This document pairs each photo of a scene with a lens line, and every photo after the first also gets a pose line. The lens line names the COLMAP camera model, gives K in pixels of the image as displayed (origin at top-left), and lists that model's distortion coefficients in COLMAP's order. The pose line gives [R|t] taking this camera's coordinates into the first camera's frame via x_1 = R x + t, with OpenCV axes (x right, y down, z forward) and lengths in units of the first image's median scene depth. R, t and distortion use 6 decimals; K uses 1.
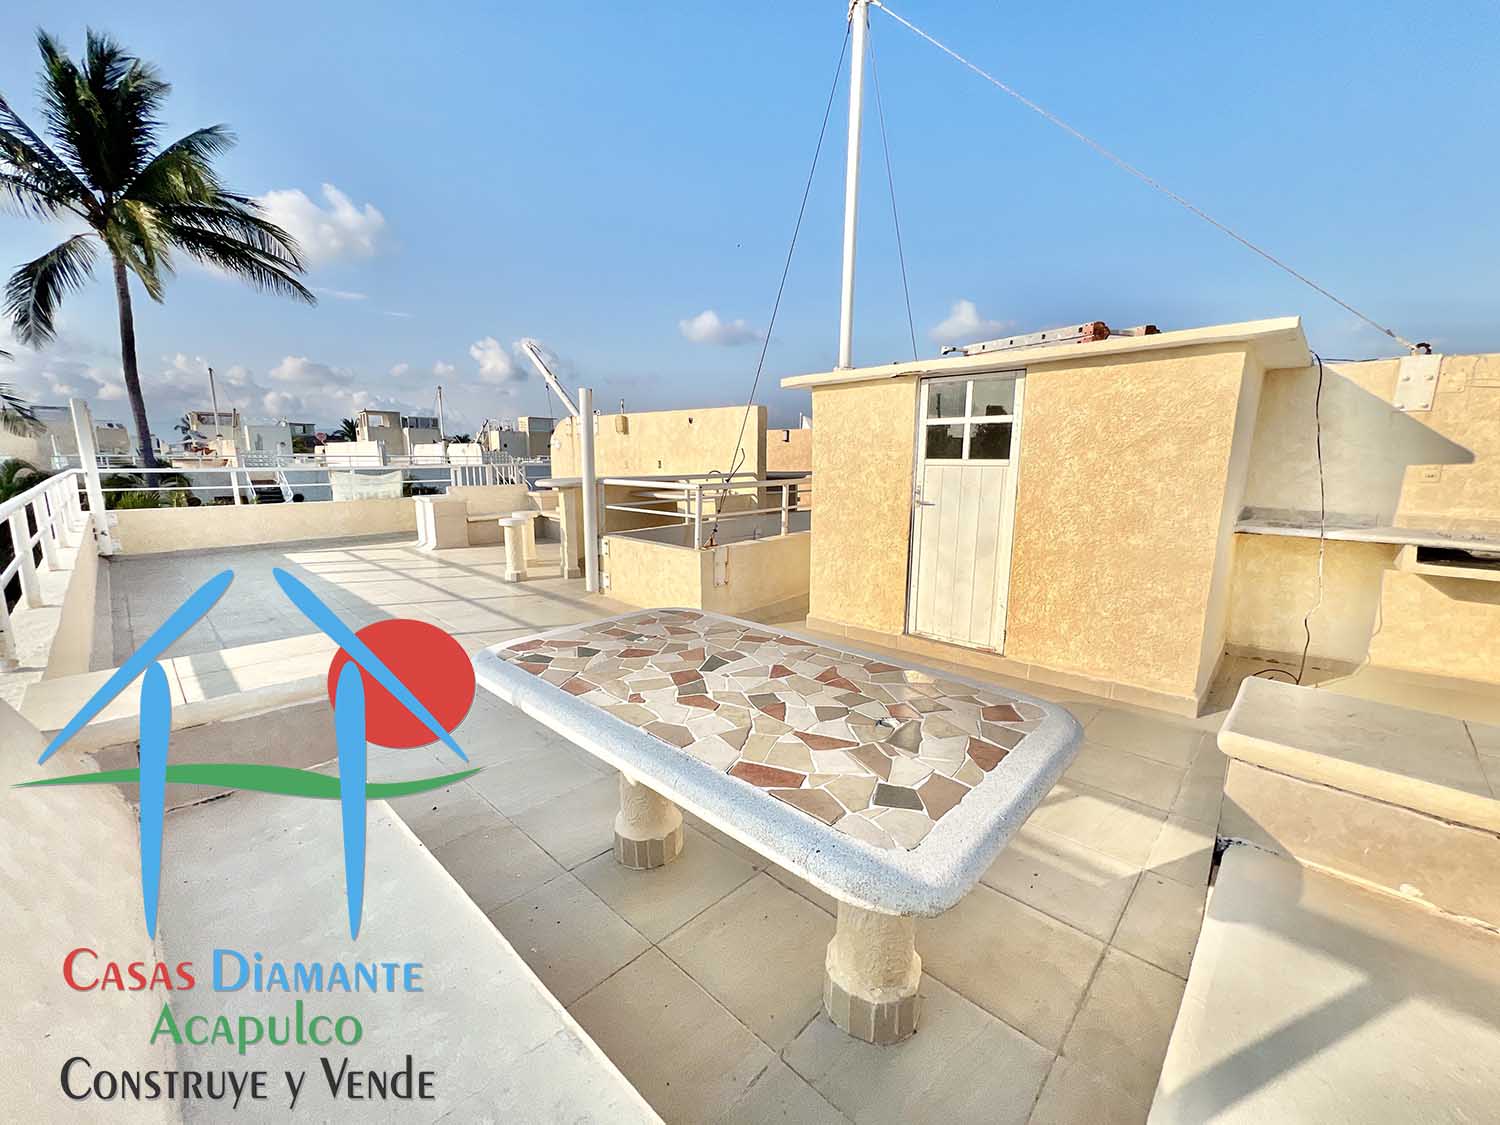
lens RADIAL K [[604.4, 0, 748.3], [0, 604.4, 560.5], [0, 0, 1]] dist [-0.000771, -0.000363]
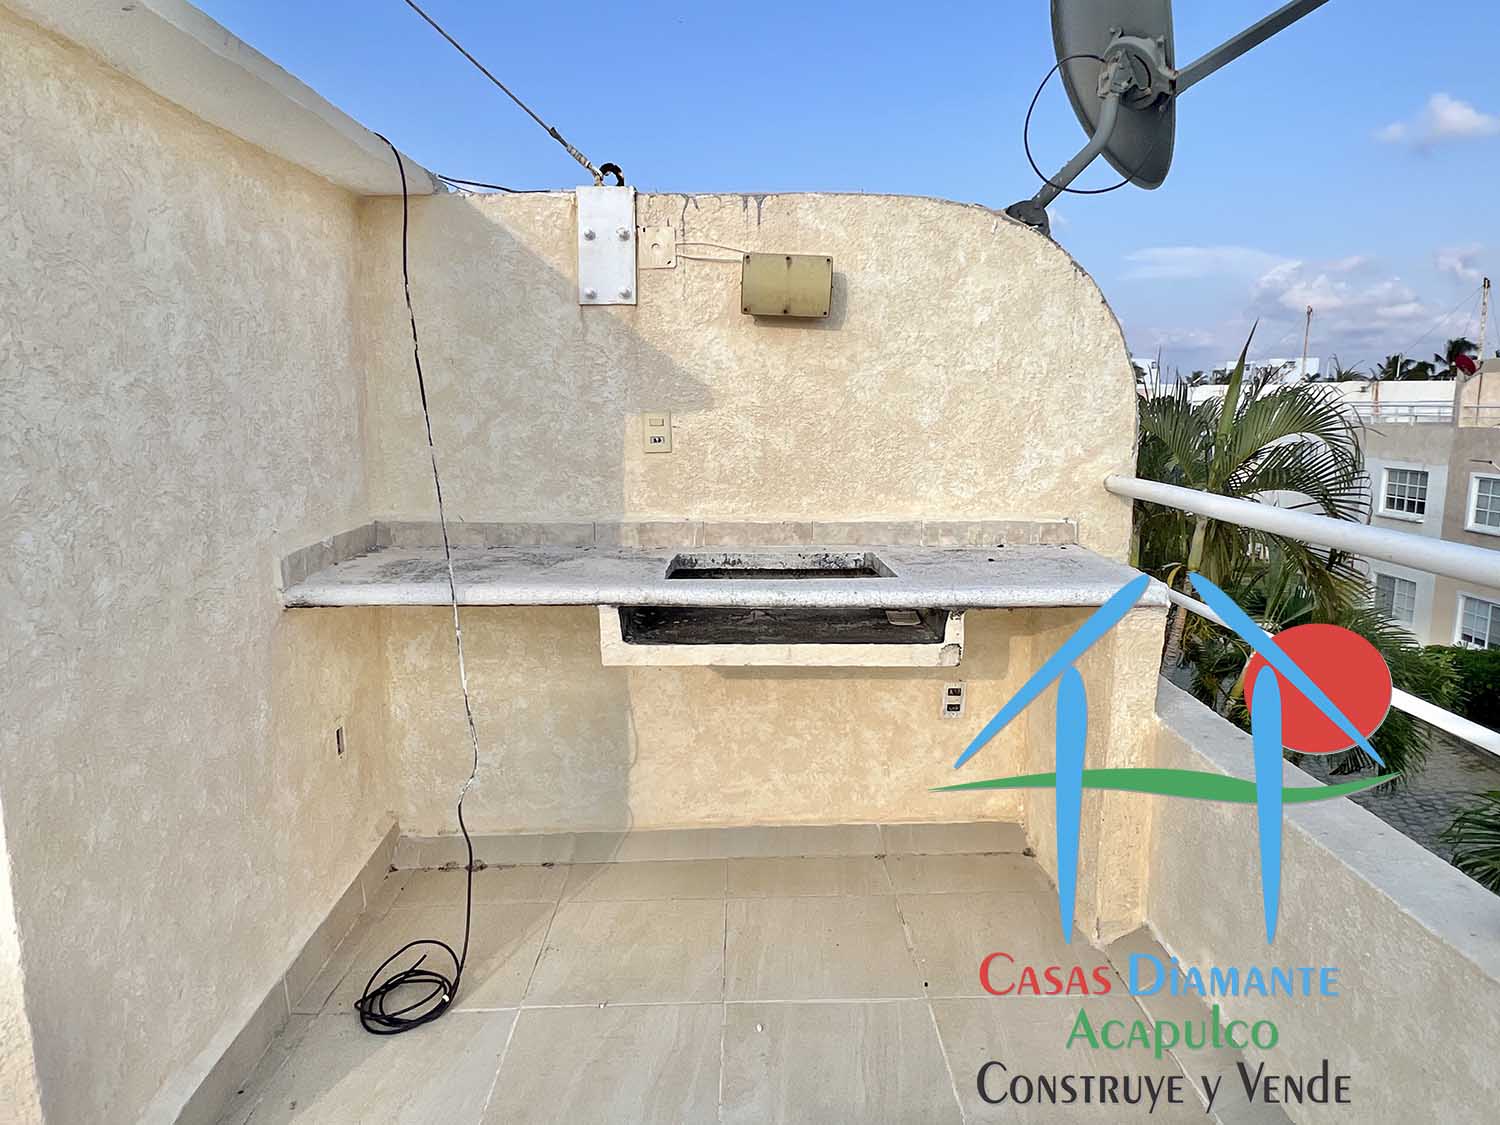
lens RADIAL K [[953.9, 0, 753.4], [0, 953.9, 562.4], [0, 0, 1]] dist [0.001279, -0.000252]
pose [[0.713908, -0.122382, 0.689462, 0.652638], [0.128078, 0.990820, 0.043256, -0.066258], [-0.688427, 0.057424, 0.723029, 0.400584]]
